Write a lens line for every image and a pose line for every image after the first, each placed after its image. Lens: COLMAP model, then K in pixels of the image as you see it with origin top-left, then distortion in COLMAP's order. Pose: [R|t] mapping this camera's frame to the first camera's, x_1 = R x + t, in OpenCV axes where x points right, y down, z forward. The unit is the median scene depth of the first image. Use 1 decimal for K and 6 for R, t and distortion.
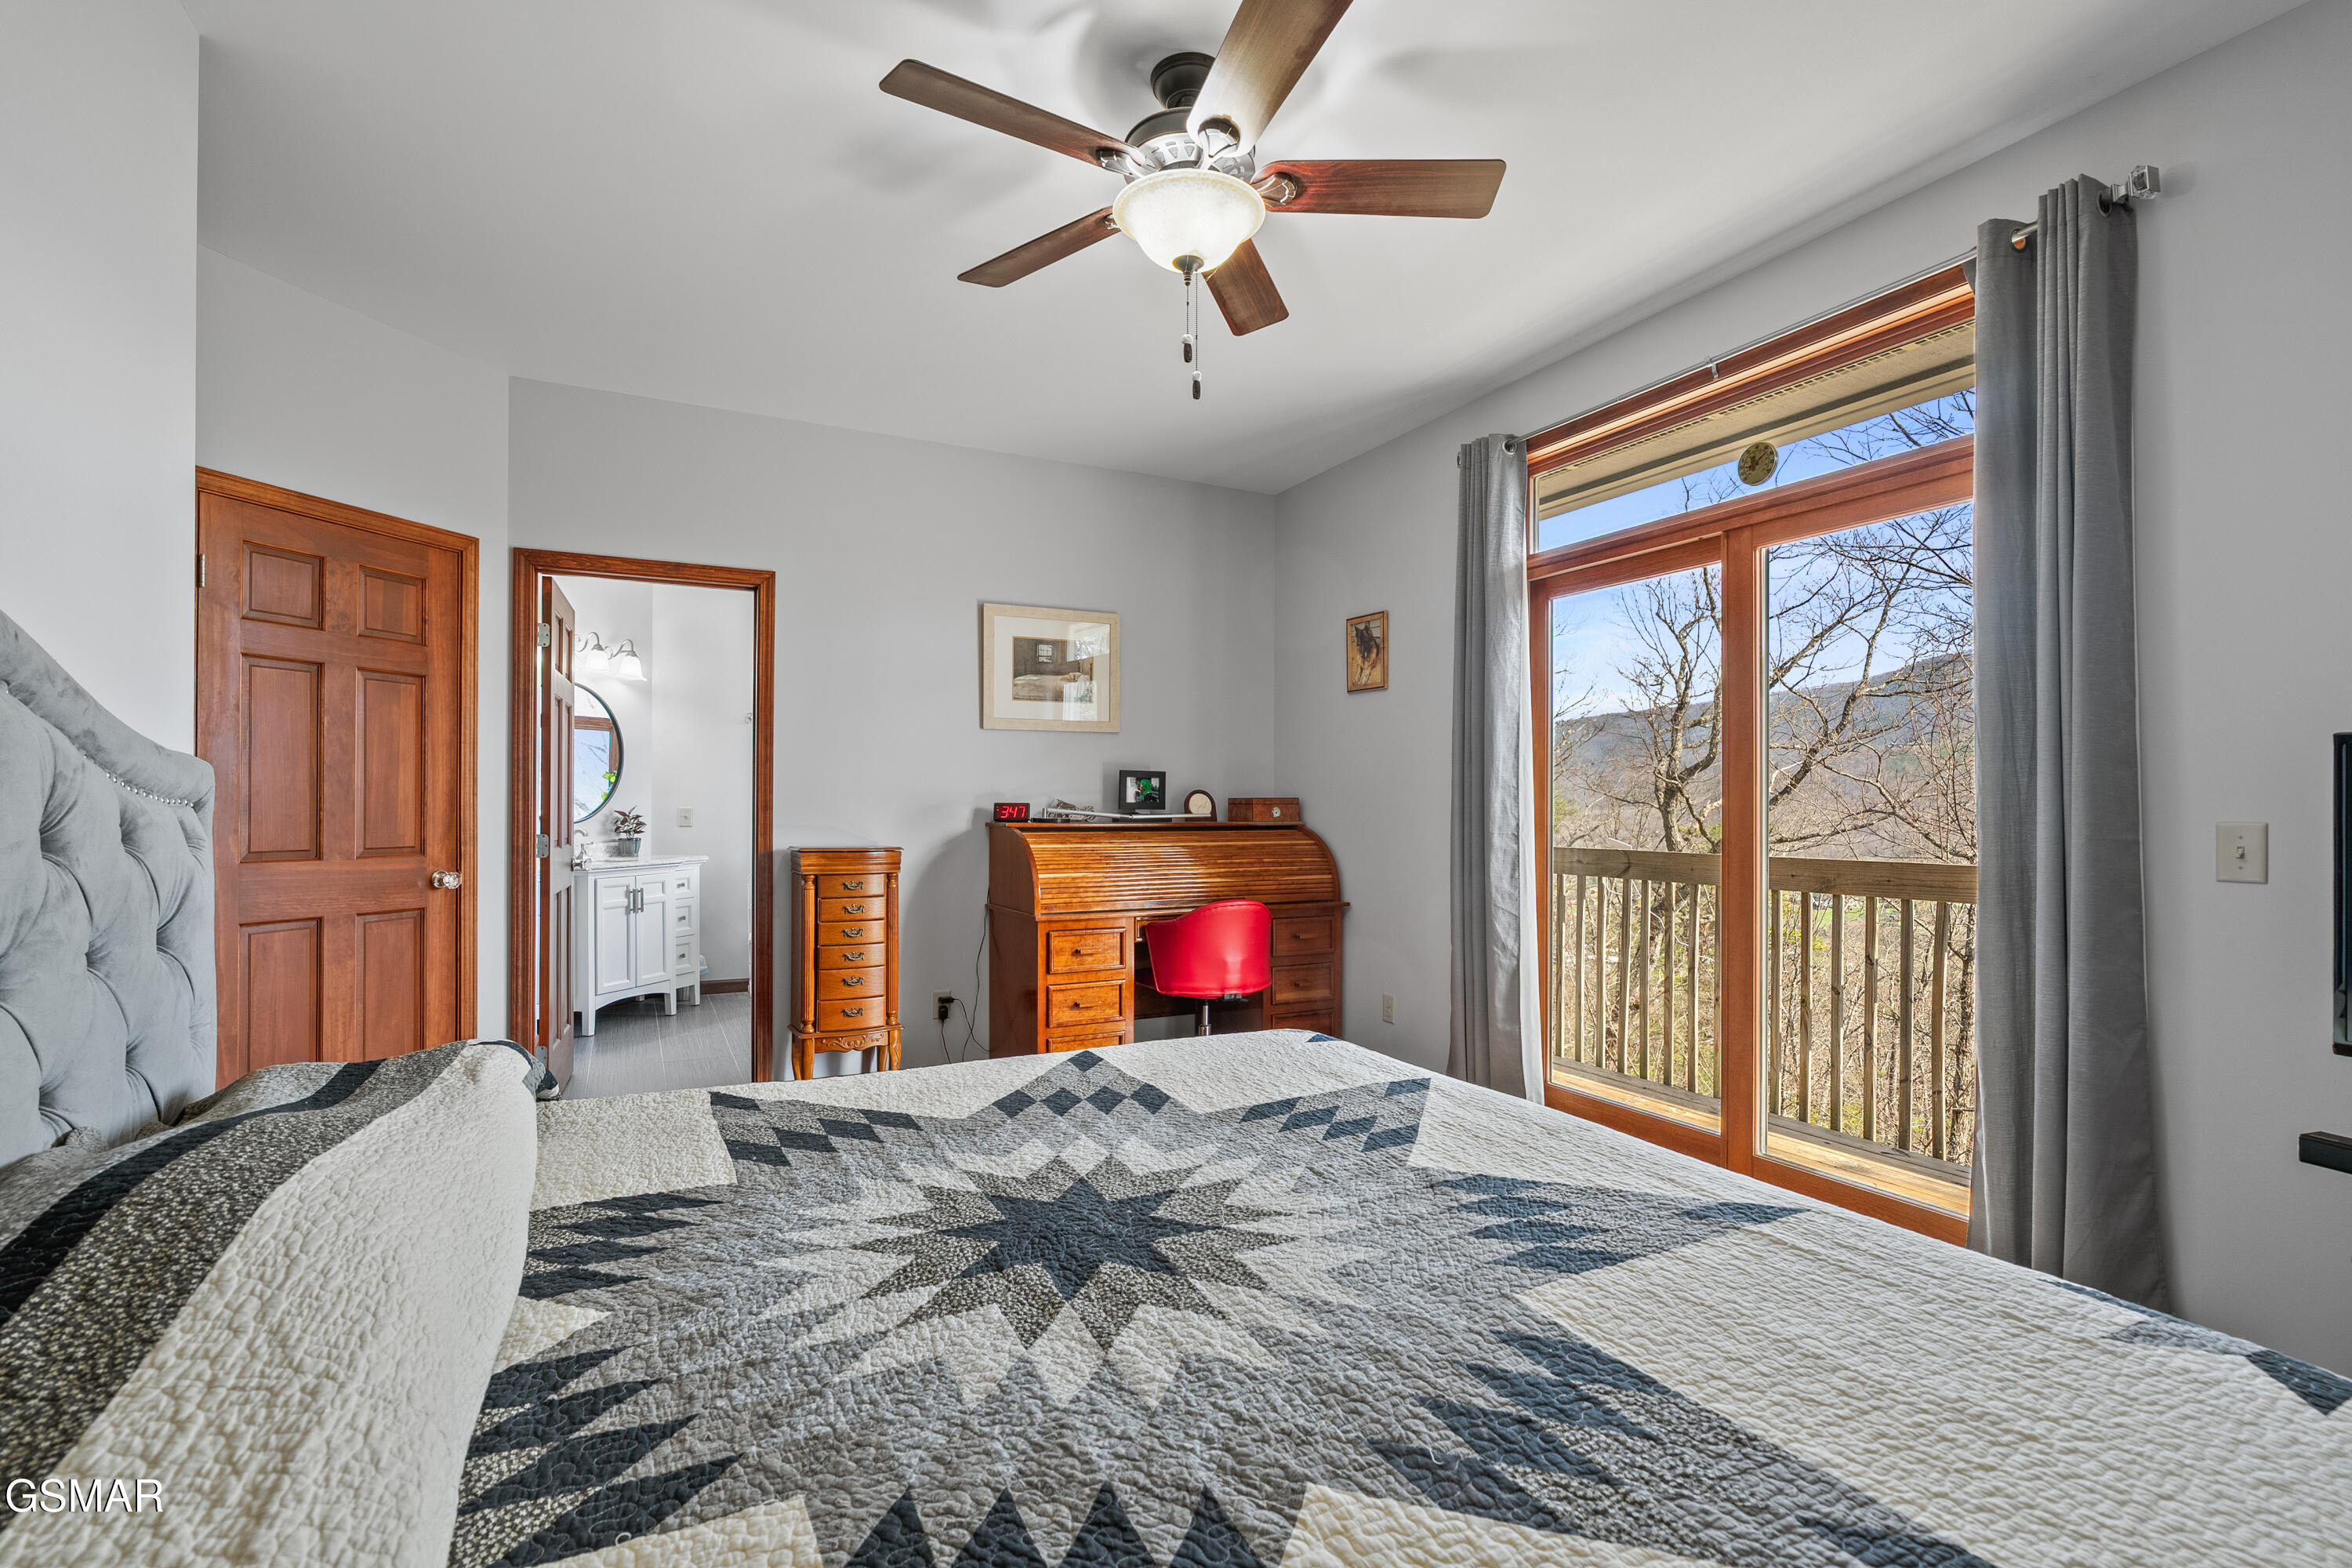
lens RADIAL K [[1066.7, 0, 1165.5], [0, 1066.7, 790.0], [0, 0, 1]] dist [-0.000467, 0.000134]
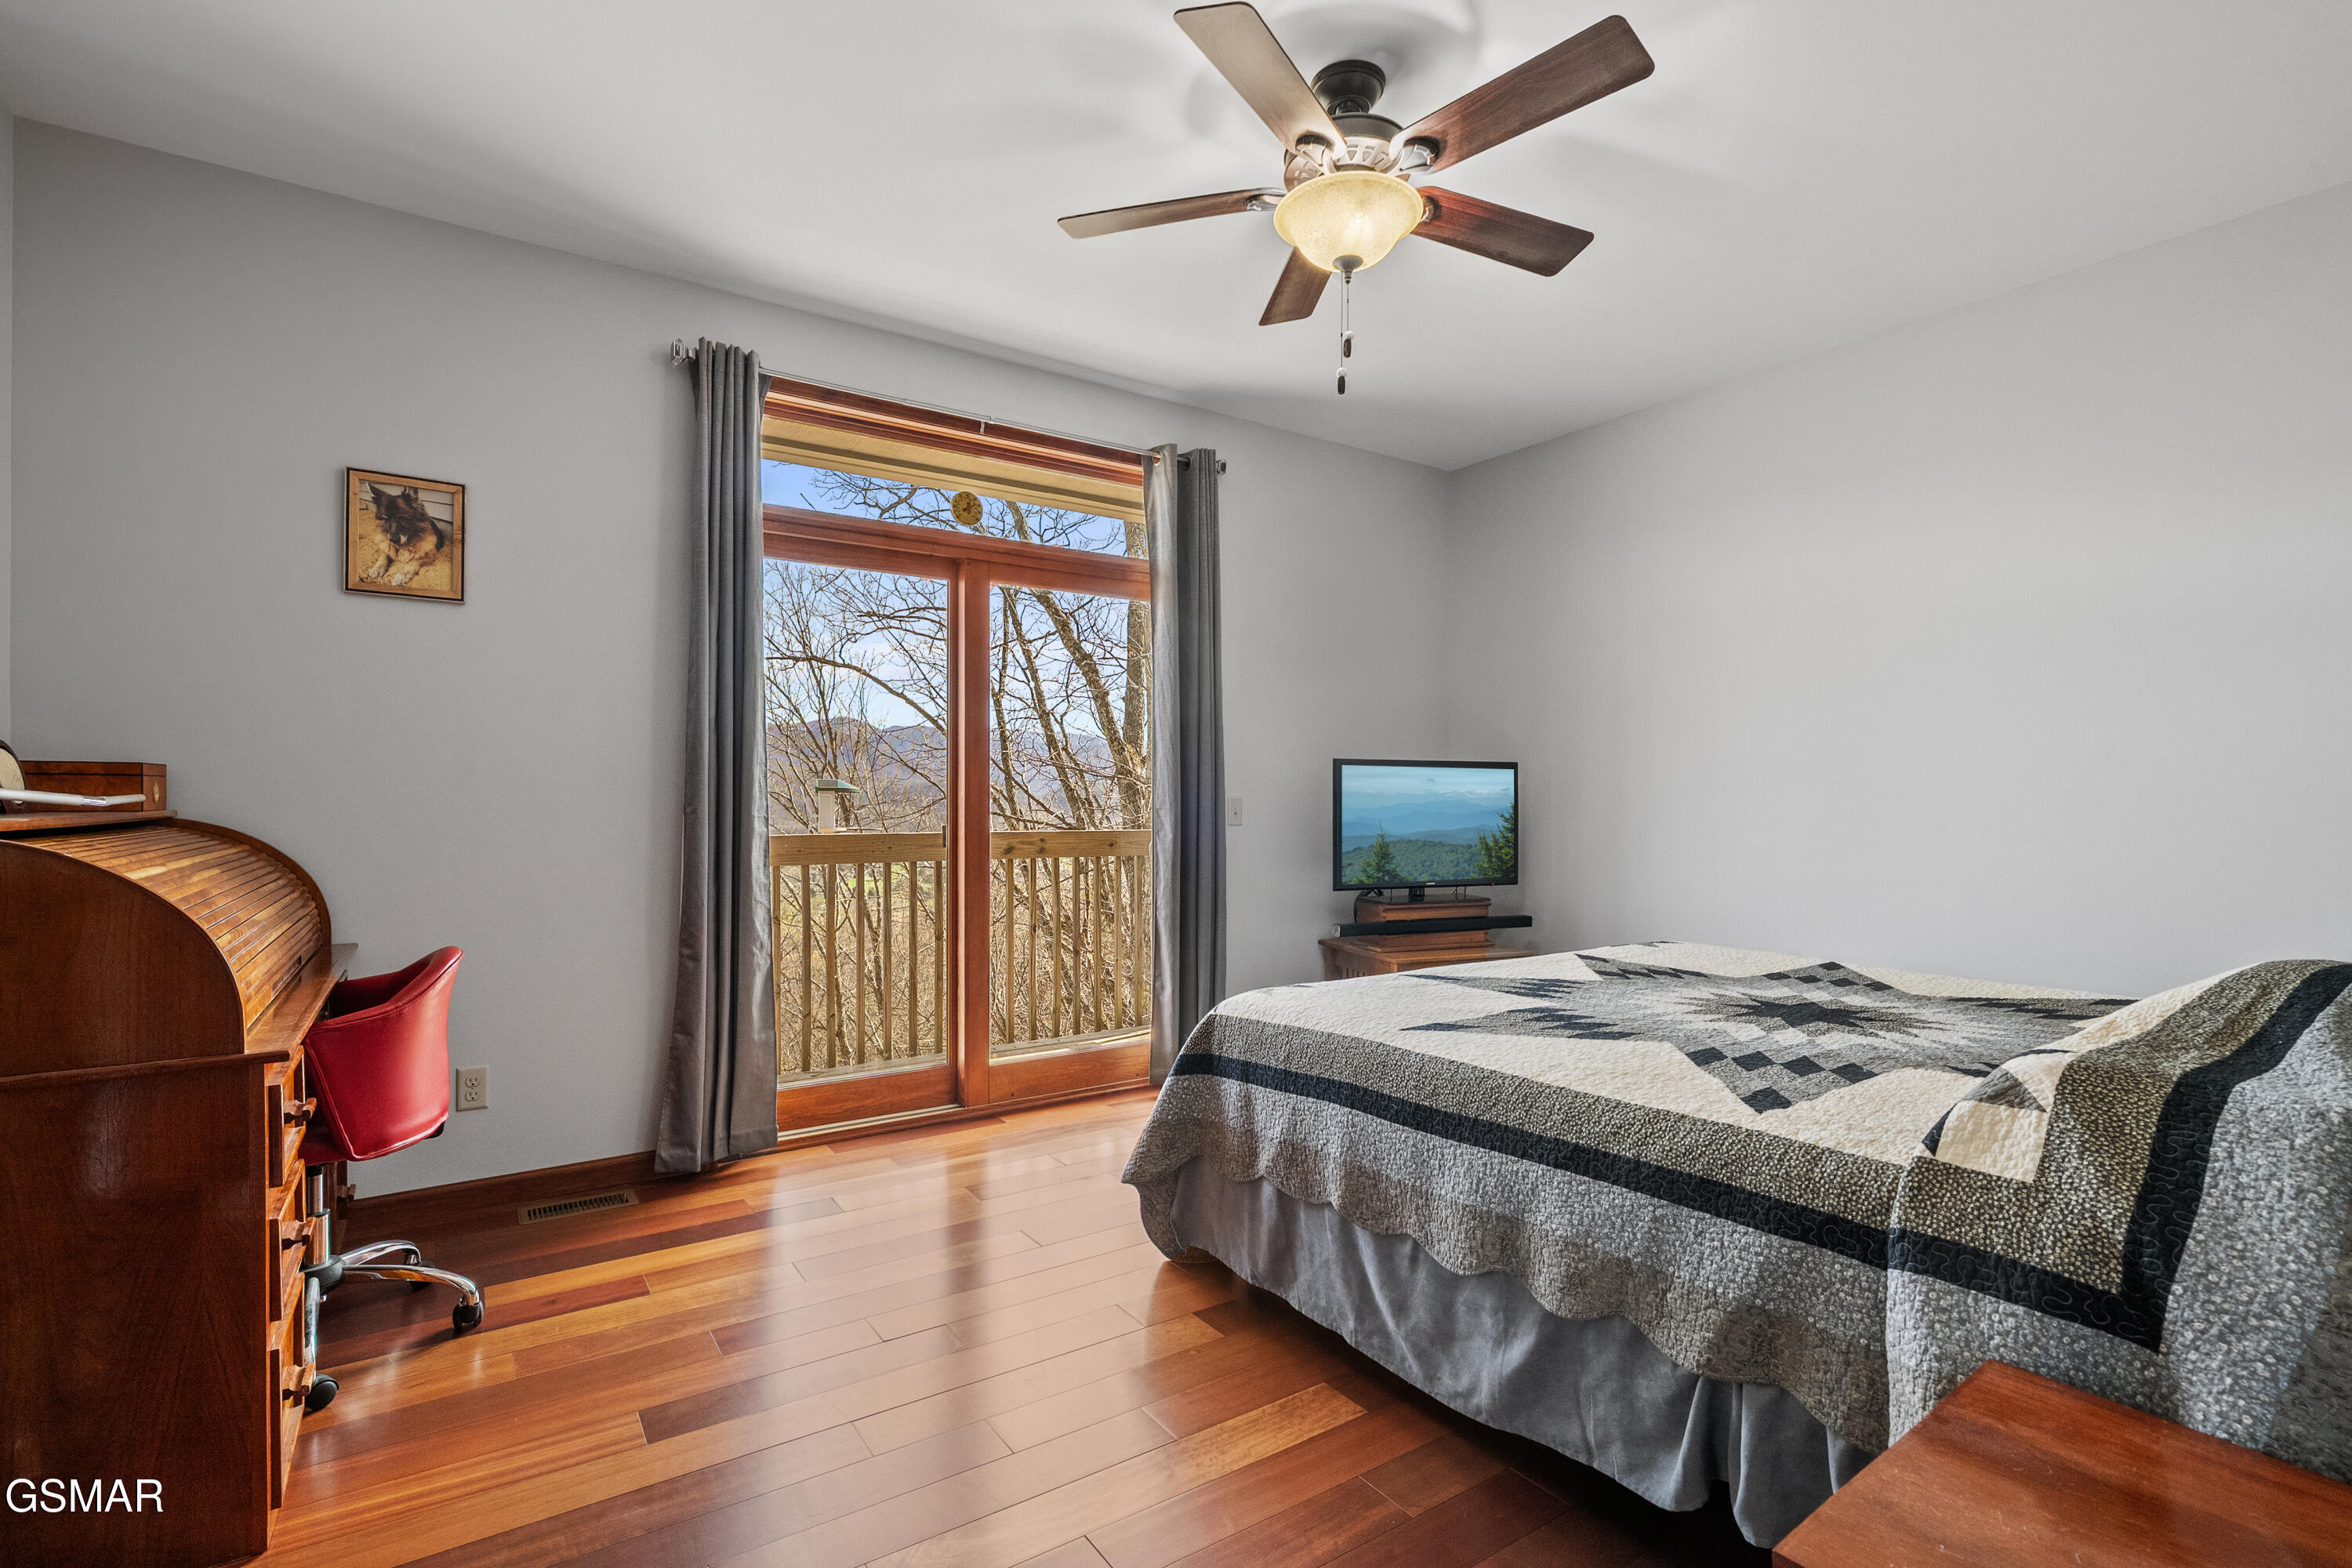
lens RADIAL K [[1066.7, 0, 1165.5], [0, 1066.7, 790.0], [0, 0, 1]] dist [-0.000467, 0.000134]
pose [[-0.119708, 0.011638, 0.992741, -0.590992], [-0.010419, 0.999862, -0.012978, 0.028057], [-0.992755, -0.011897, -0.119570, 0.776962]]
